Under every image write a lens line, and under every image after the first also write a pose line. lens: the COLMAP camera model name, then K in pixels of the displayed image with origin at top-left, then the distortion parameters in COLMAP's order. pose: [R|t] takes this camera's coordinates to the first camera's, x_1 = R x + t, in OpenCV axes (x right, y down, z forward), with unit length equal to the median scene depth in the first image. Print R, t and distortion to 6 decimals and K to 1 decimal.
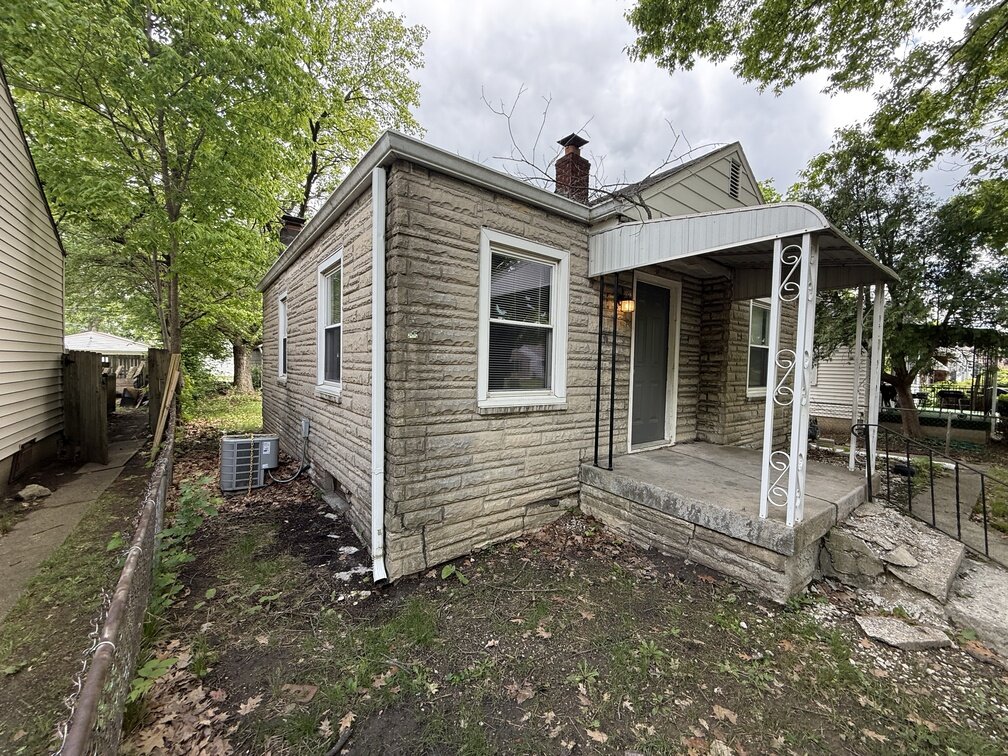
lens RADIAL K [[403.0, 0, 495.1], [0, 403.0, 374.2], [0, 0, 1]] dist [0.003271, -0.000132]
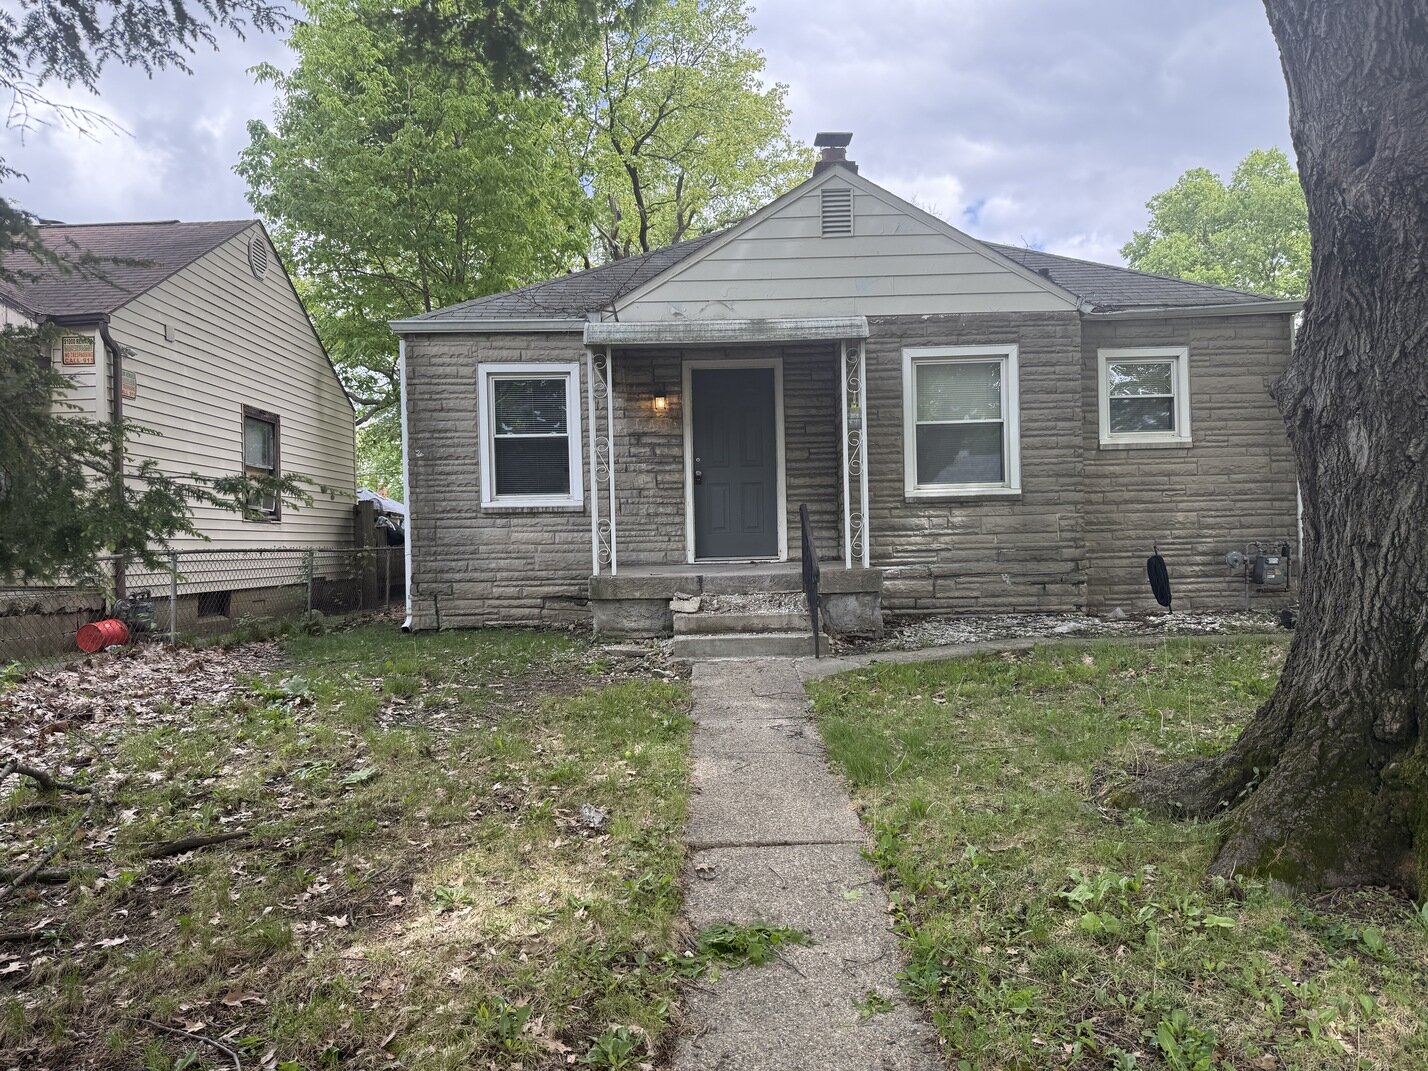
lens RADIAL K [[1012.1, 0, 705.7], [0, 1012.1, 528.9], [0, 0, 1]] dist [0.048140, -0.054687]
pose [[0.800990, -0.050835, -0.596516, 2.289823], [0.028628, 0.998501, -0.046651, 0.302477], [0.597993, 0.020290, 0.801245, -1.049687]]
